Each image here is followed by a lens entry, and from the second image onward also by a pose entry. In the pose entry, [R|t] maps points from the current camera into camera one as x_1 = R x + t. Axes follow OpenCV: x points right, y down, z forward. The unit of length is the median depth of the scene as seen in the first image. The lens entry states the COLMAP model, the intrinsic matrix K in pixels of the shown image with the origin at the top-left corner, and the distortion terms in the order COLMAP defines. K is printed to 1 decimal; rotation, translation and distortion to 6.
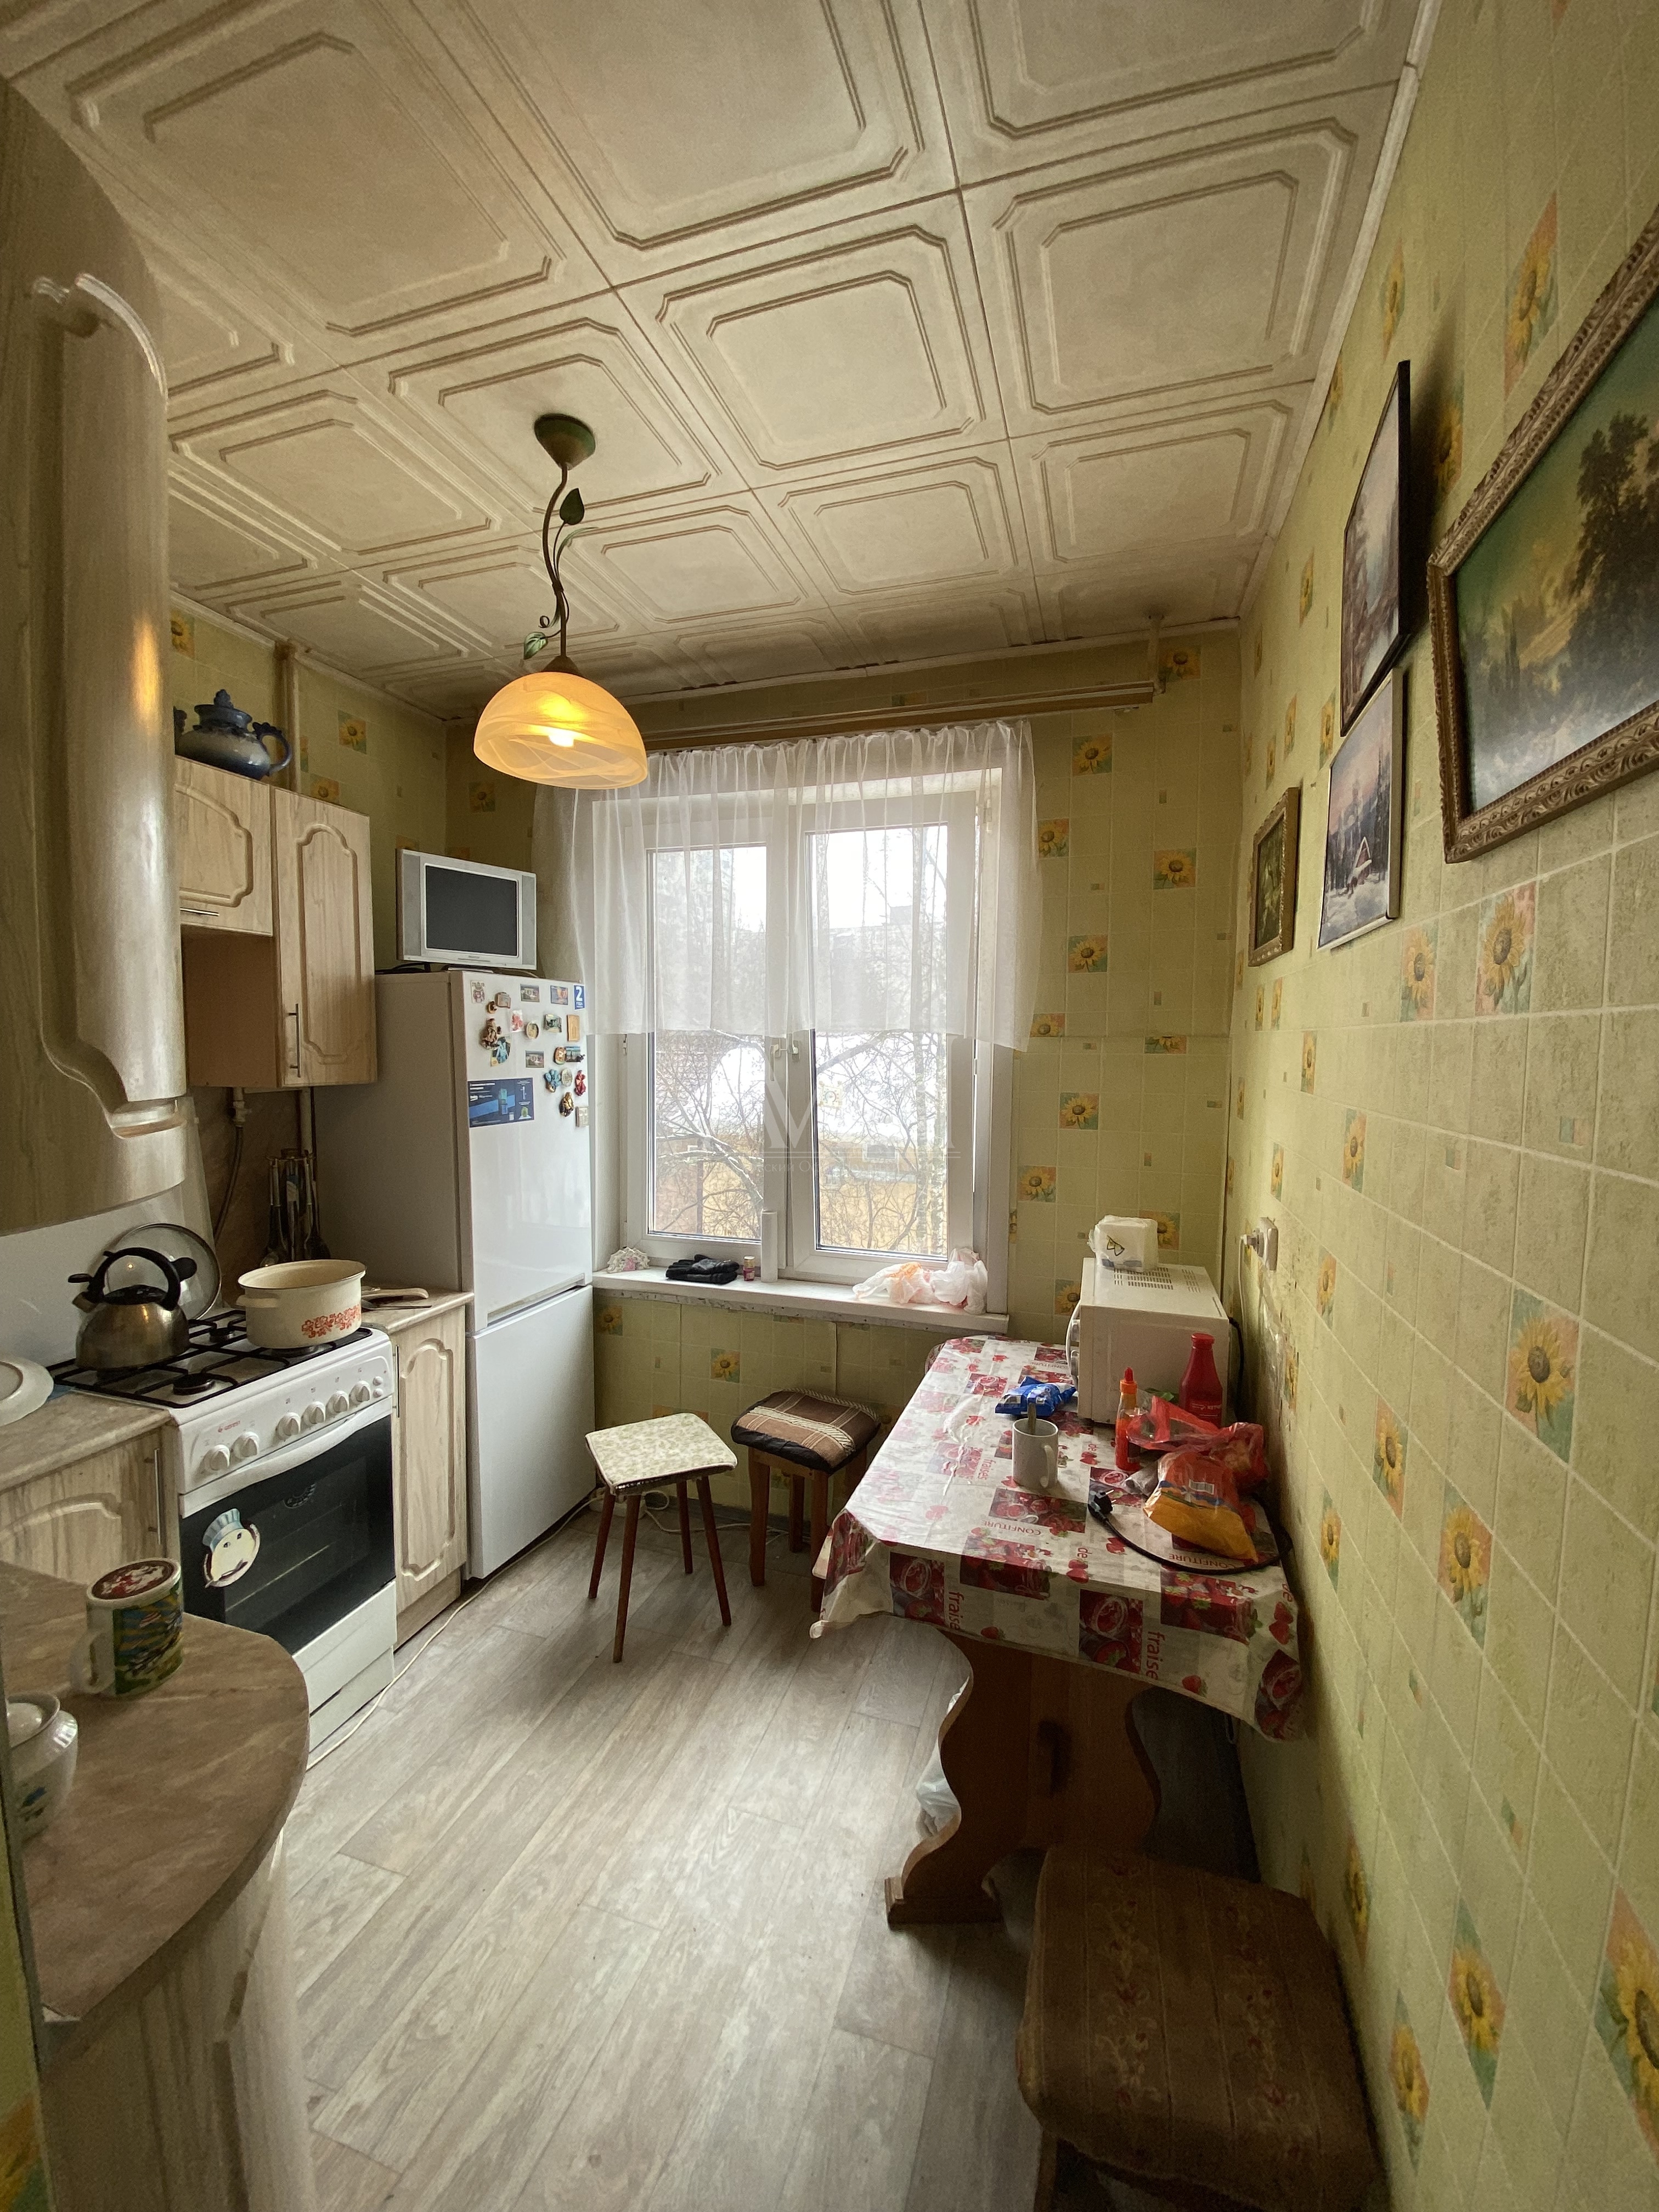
lens RADIAL K [[905.7, 0, 831.3], [0, 905.7, 1106.9], [0, 0, 1]] dist [0.010894, -0.016292]
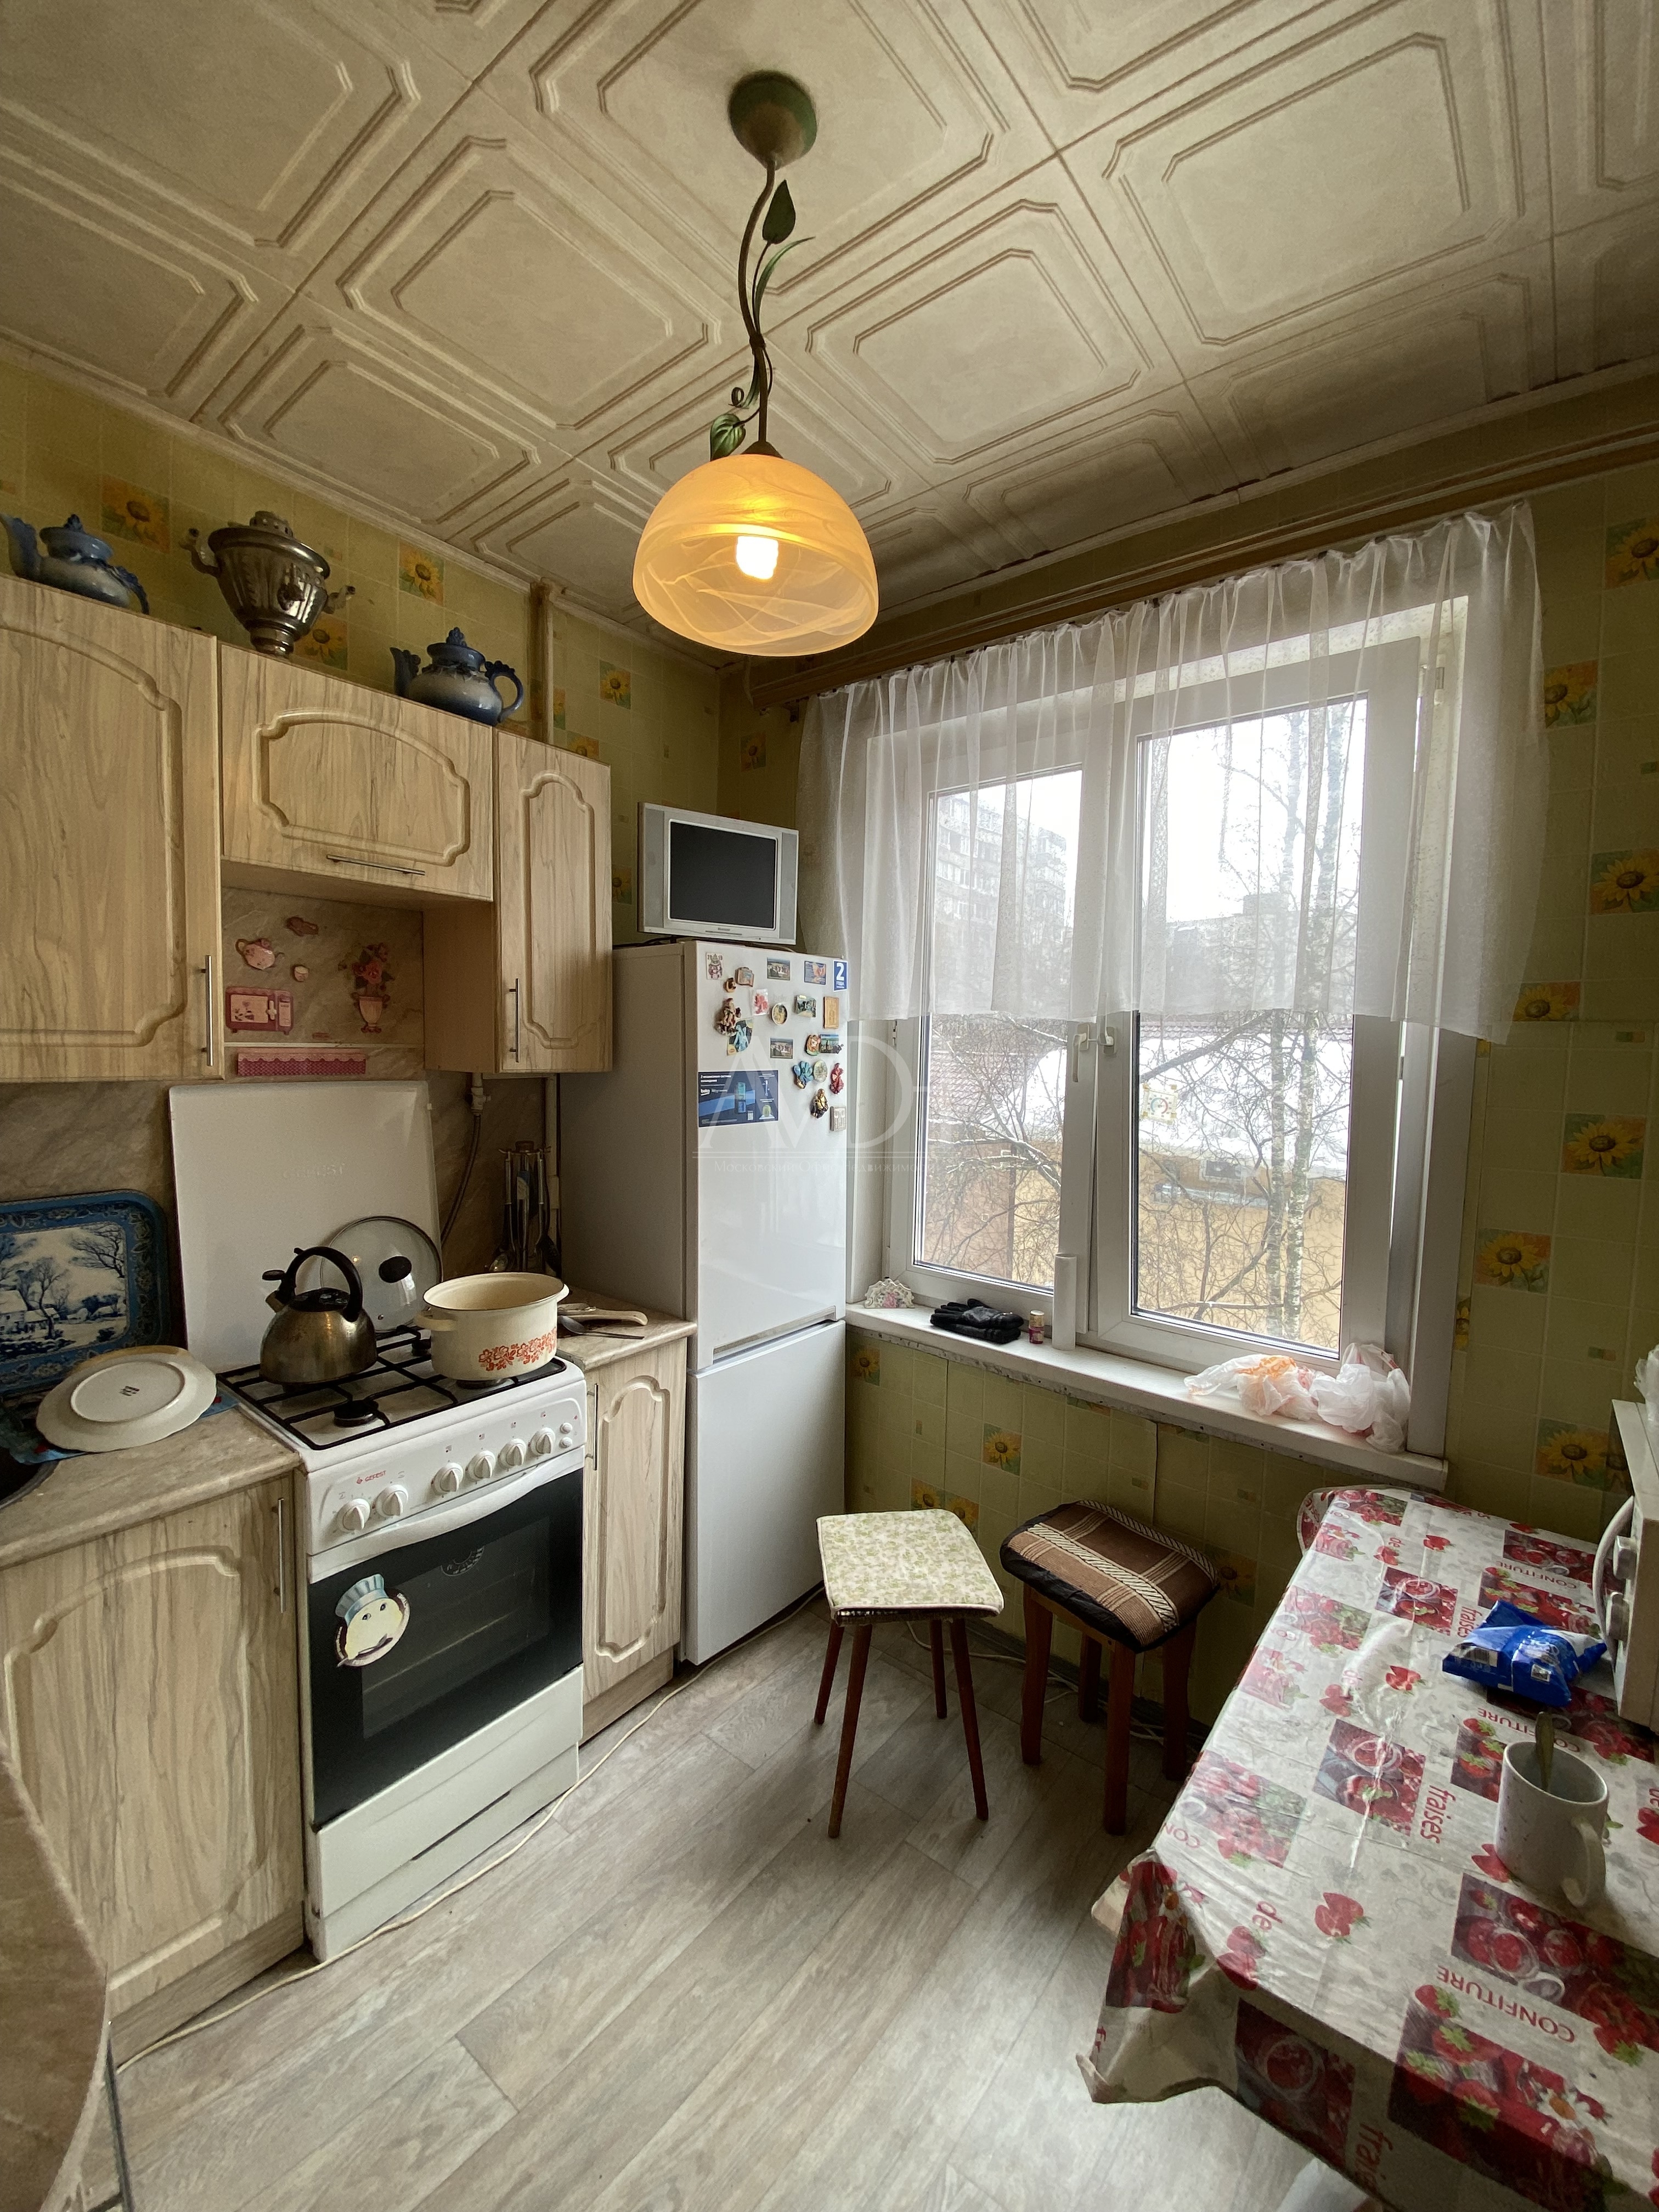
lens RADIAL K [[905.7, 0, 824.3], [0, 905.7, 1103.4], [0, 0, 1]] dist [0.010894, -0.016292]
pose [[0.935413, 0.036217, -0.351697, 0.002846], [-0.038270, 0.999267, 0.001114, -0.004921], [0.351479, 0.012418, 0.936113, 0.279645]]
